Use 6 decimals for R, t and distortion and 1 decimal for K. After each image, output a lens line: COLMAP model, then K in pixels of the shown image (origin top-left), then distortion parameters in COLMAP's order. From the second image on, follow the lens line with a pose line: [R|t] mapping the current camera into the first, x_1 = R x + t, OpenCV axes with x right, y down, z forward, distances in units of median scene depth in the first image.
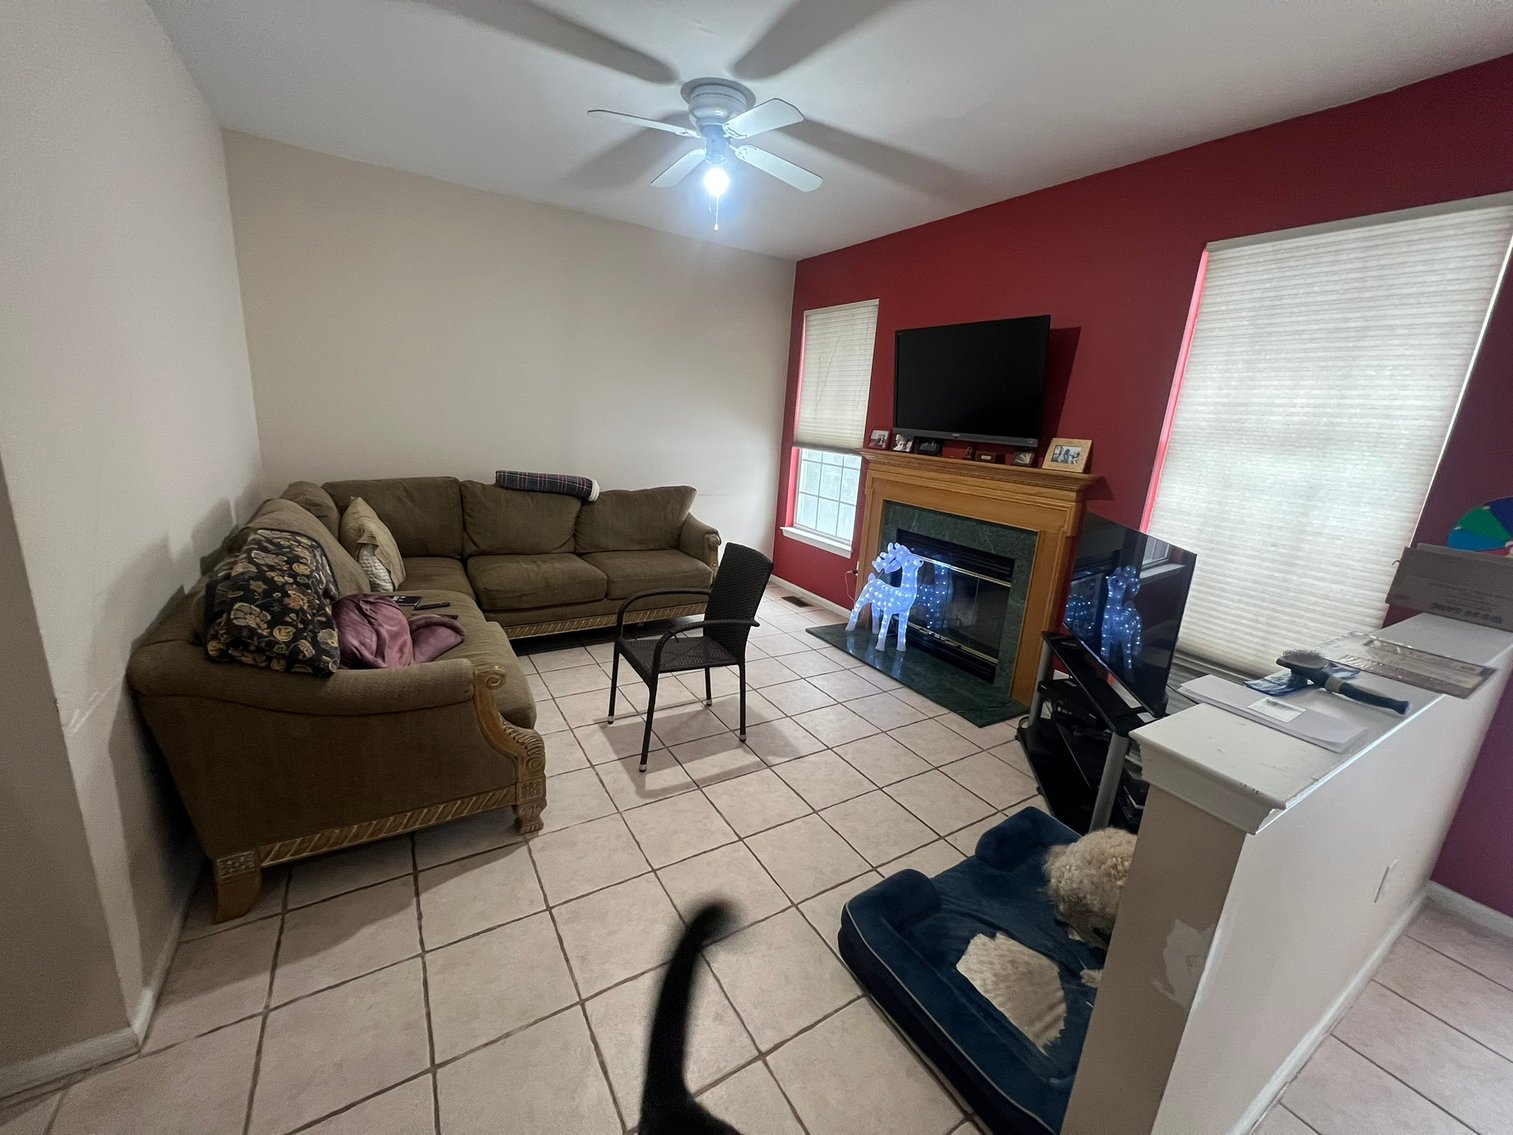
lens RADIAL K [[606.3, 0, 757.9], [0, 606.3, 563.1], [0, 0, 1]] dist [-0.000146, 0.000372]
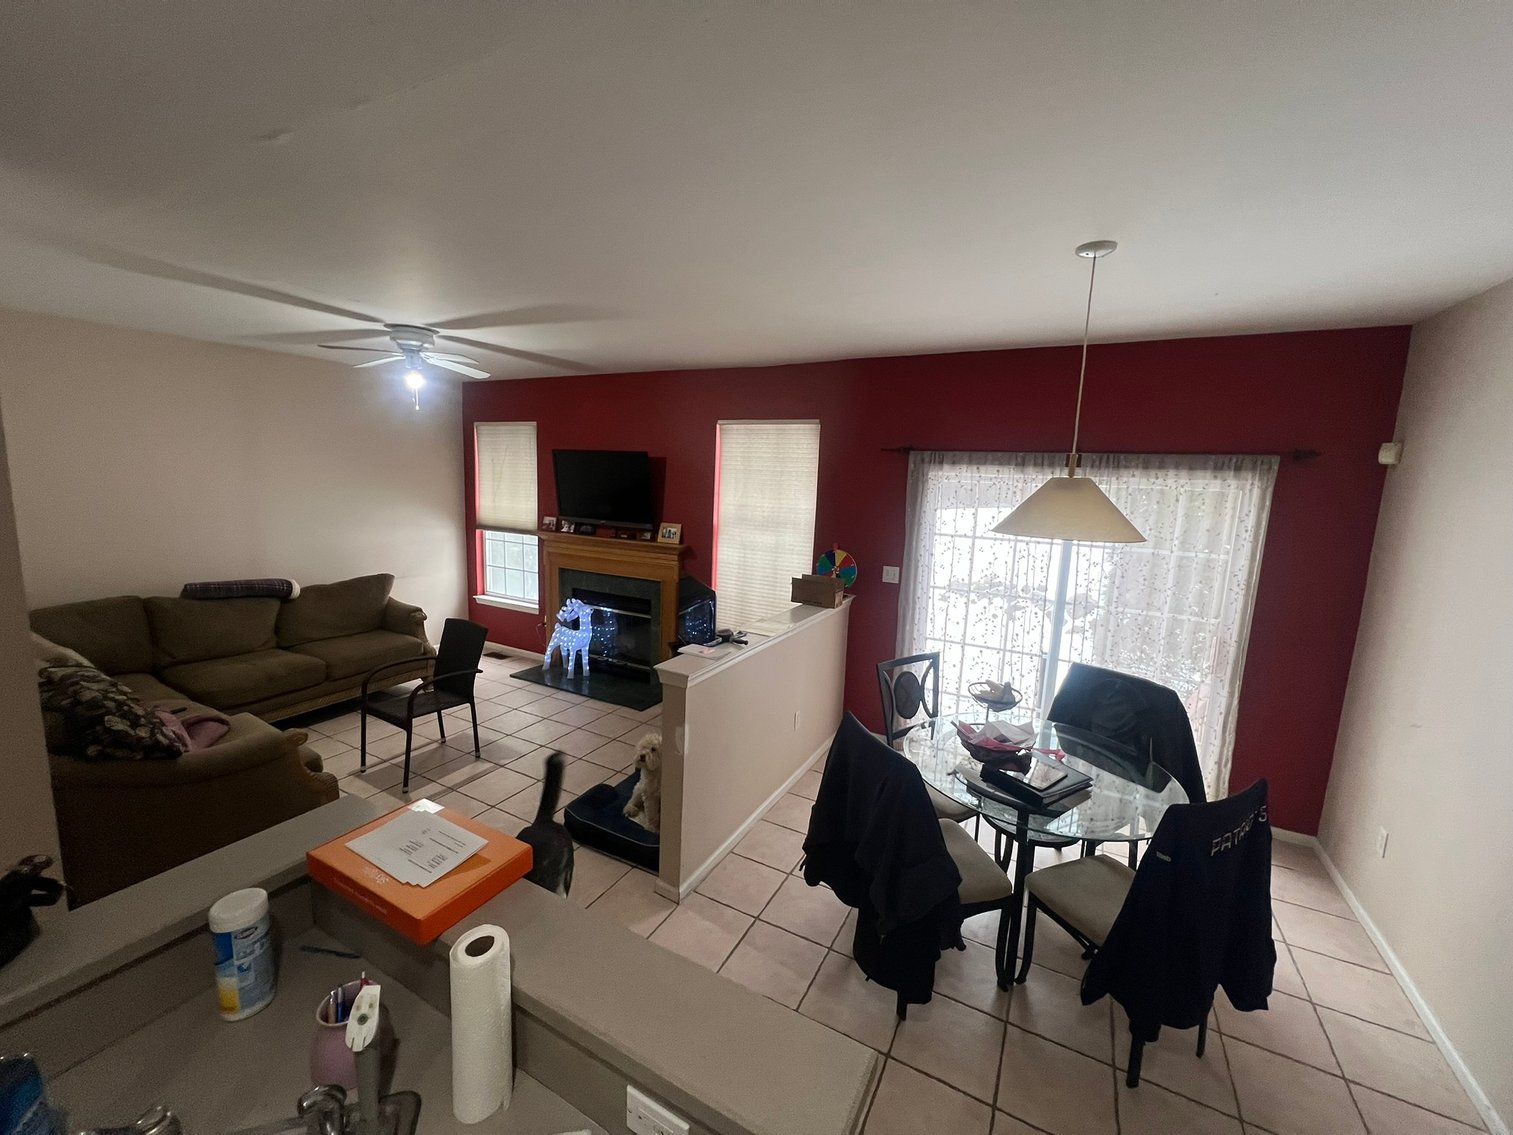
lens RADIAL K [[606.3, 0, 754.6], [0, 606.3, 561.0], [0, 0, 1]] dist [-0.000146, 0.000372]
pose [[0.867280, -0.108109, 0.485940, -0.086419], [0.142188, 0.989266, -0.033684, -0.015144], [-0.477083, 0.098308, 0.873343, -0.486296]]
